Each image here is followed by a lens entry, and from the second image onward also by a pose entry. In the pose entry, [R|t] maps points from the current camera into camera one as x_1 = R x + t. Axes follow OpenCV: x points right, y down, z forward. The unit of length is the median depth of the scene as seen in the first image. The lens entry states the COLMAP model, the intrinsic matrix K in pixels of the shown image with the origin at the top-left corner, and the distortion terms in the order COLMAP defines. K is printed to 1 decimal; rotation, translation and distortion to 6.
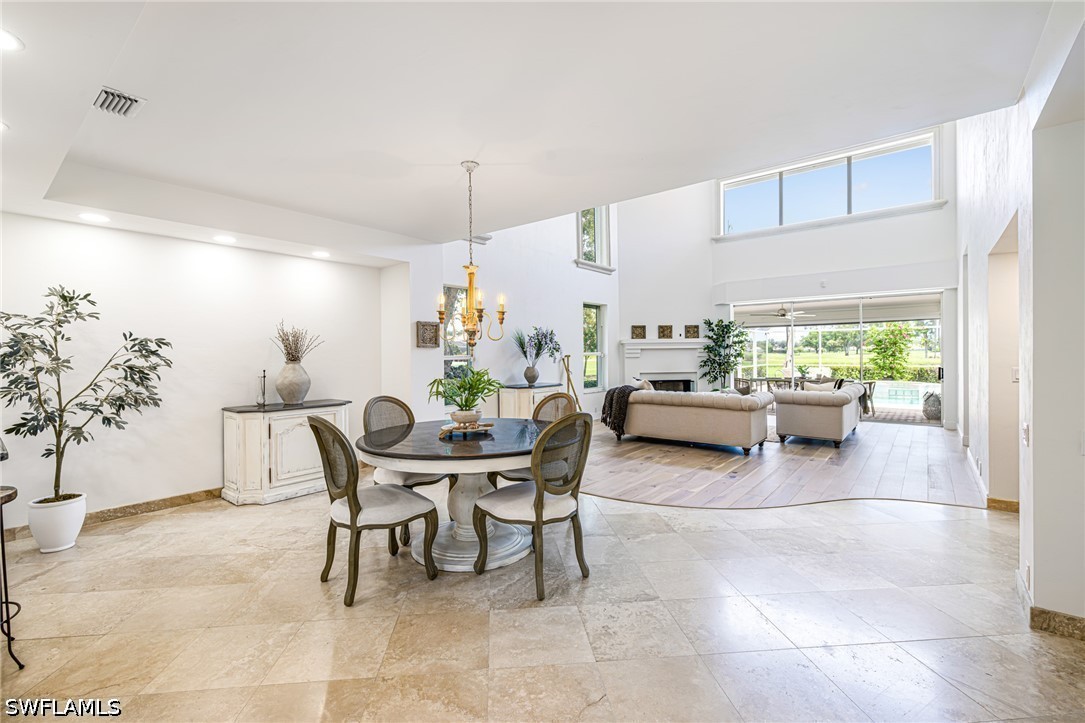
lens RADIAL K [[468.7, 0, 534.6], [0, 468.7, 359.1], [0, 0, 1]] dist [0.001352, 0.000092]
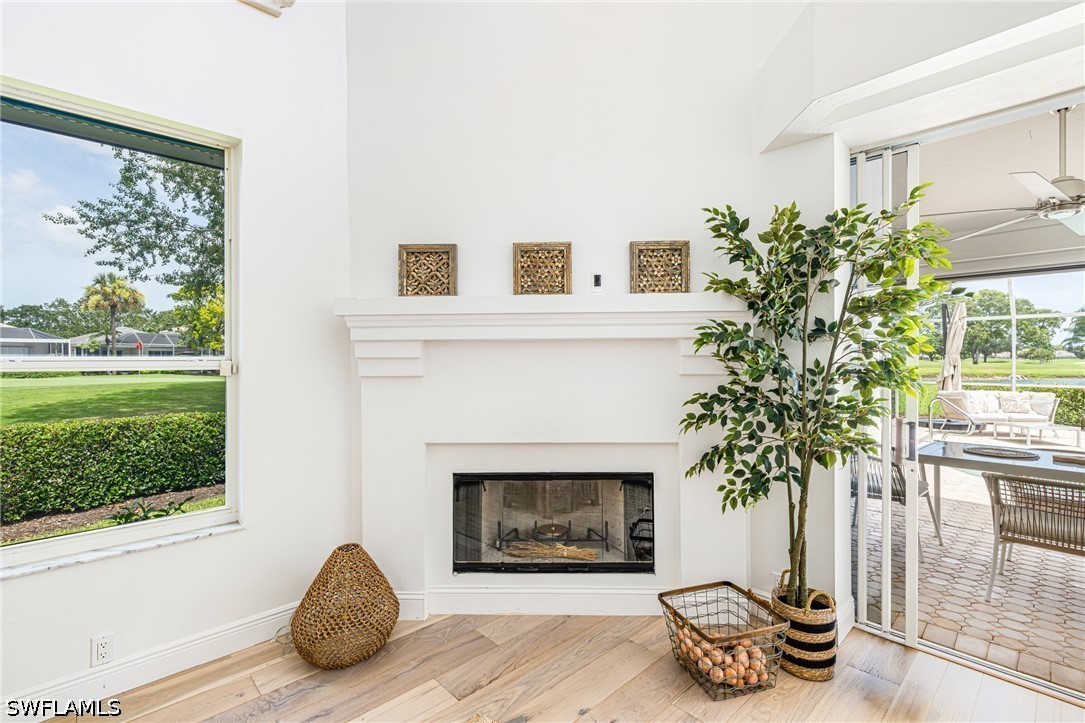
lens RADIAL K [[494.7, 0, 539.6], [0, 494.7, 356.9], [0, 0, 1]] dist [0.001817, 0.000496]
pose [[0.992634, 0.007963, -0.120887, 0.313416], [-0.009651, 0.999864, -0.013387, -0.010384], [0.120764, 0.014455, 0.992576, 0.764010]]
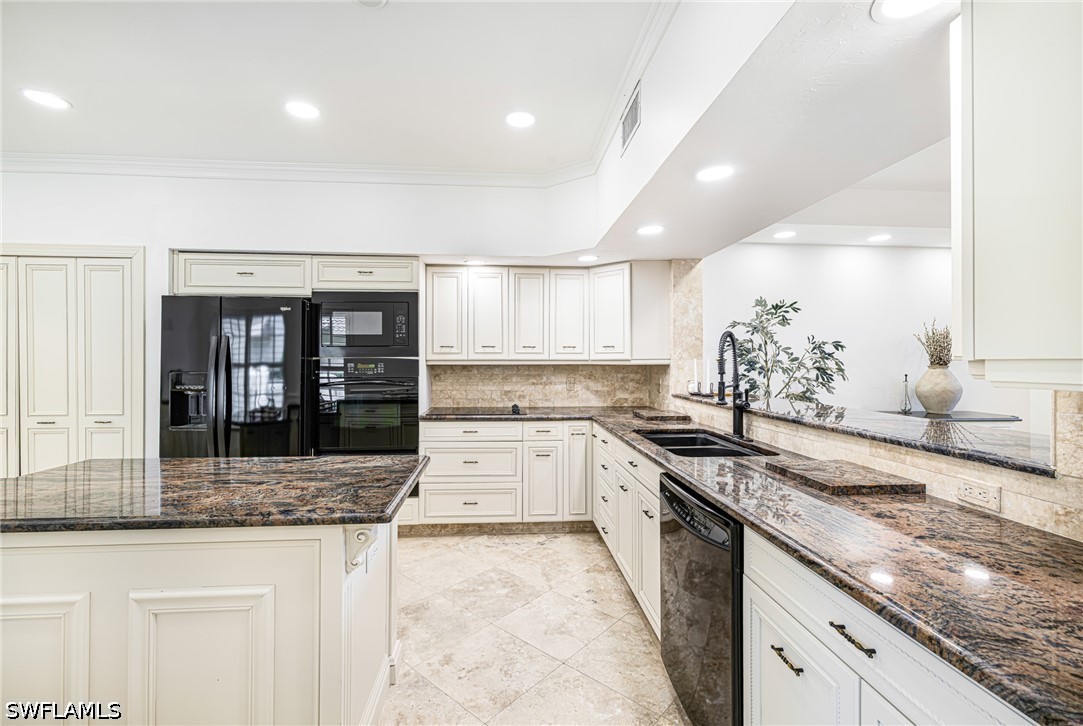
lens RADIAL K [[467.8, 0, 533.6], [0, 467.8, 360.6], [0, 0, 1]] dist [0.001352, 0.000092]
pose [[0.697961, 0.012567, -0.716025, -0.202743], [-0.016624, 0.999861, 0.001344, 0.003416], [0.715942, 0.010965, 0.698073, -0.078839]]
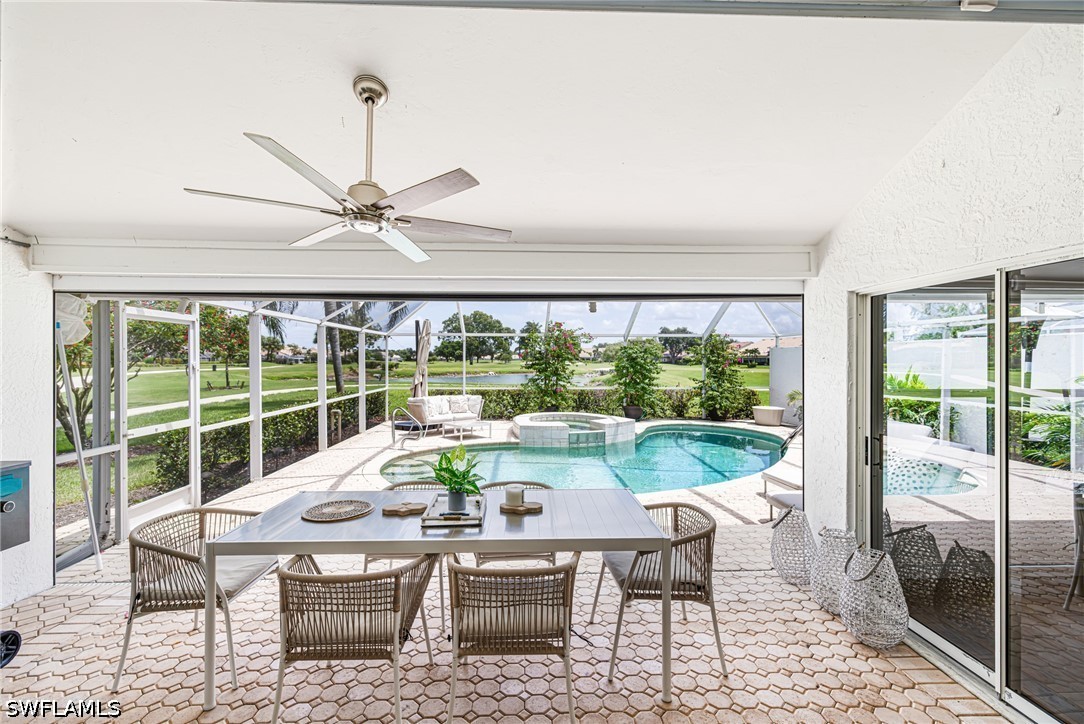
lens RADIAL K [[468.3, 0, 534.1], [0, 468.3, 359.6], [0, 0, 1]] dist [0.001352, 0.000092]
pose [[0.747096, 0.011538, 0.664616, 0.476897], [-0.002311, 0.999888, -0.014761, -0.032094], [-0.664712, 0.009492, 0.747039, 0.858998]]
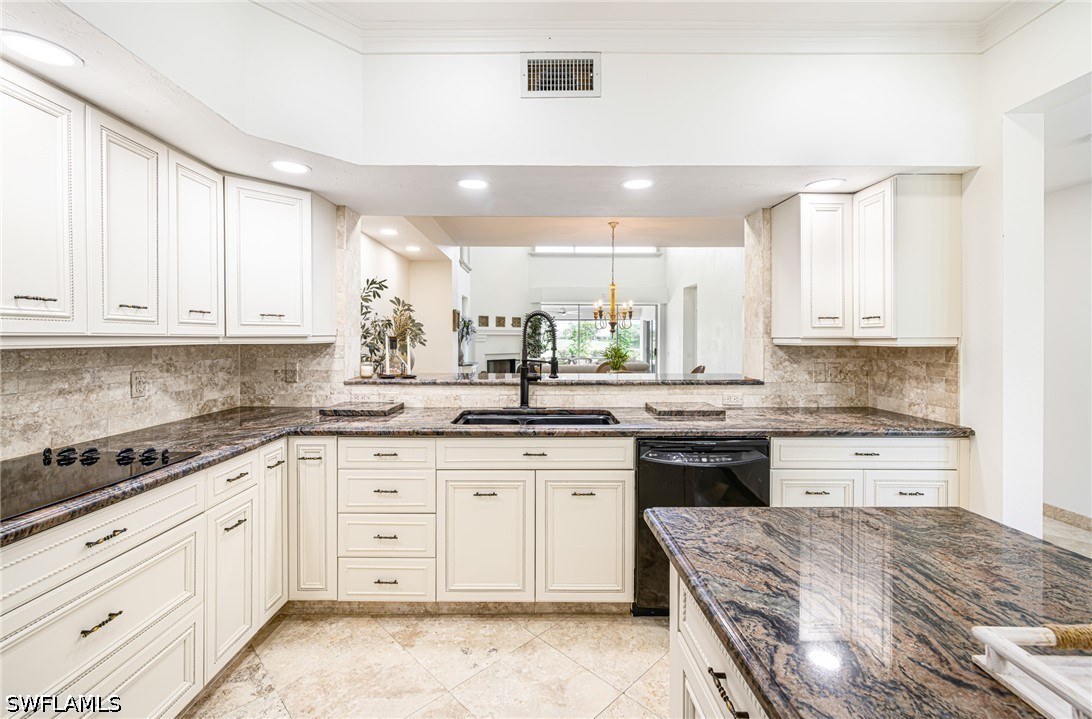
lens RADIAL K [[466.2, 0, 543.0], [0, 466.2, 340.5], [0, 0, 1]] dist [0.000103, 0.000122]
pose [[0.761801, 0.009005, 0.647748, -0.461126], [-0.002738, 0.999939, -0.010680, 0.006268], [-0.647805, 0.006363, 0.761780, -0.040864]]
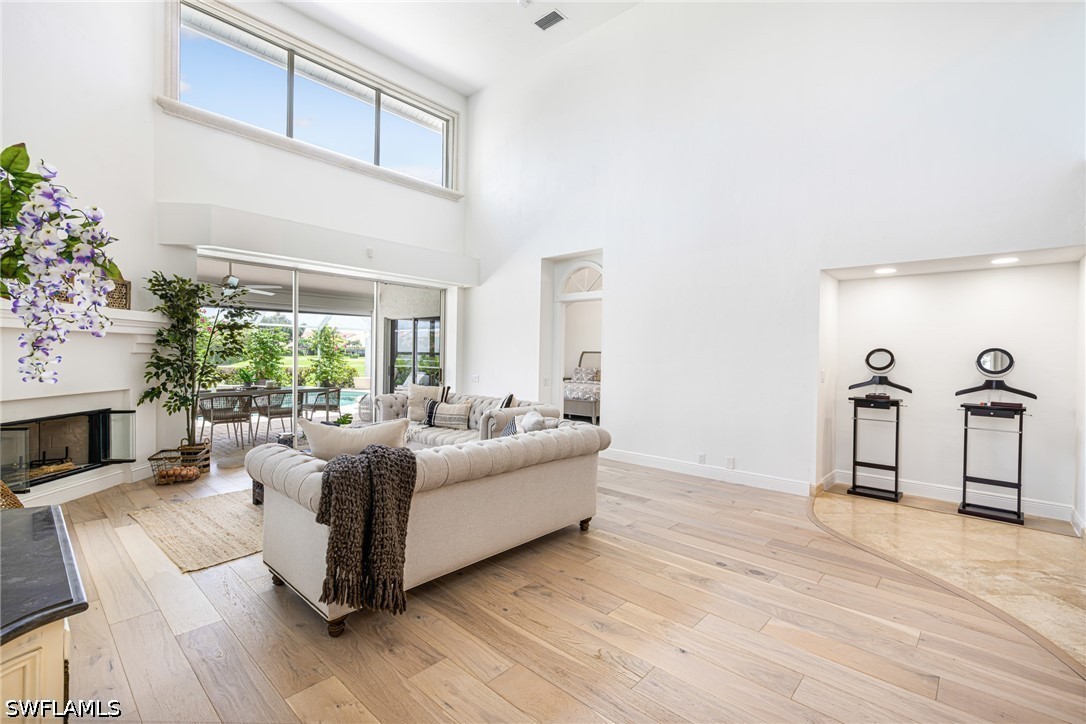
lens RADIAL K [[495.1, 0, 540.1], [0, 495.1, 357.4], [0, 0, 1]] dist [0.001817, 0.000496]
pose [[0.049032, 0.006358, 0.998777, -0.092114], [-0.006255, 0.999962, -0.006058, -0.001375], [-0.998778, -0.005950, 0.049070, 0.609683]]
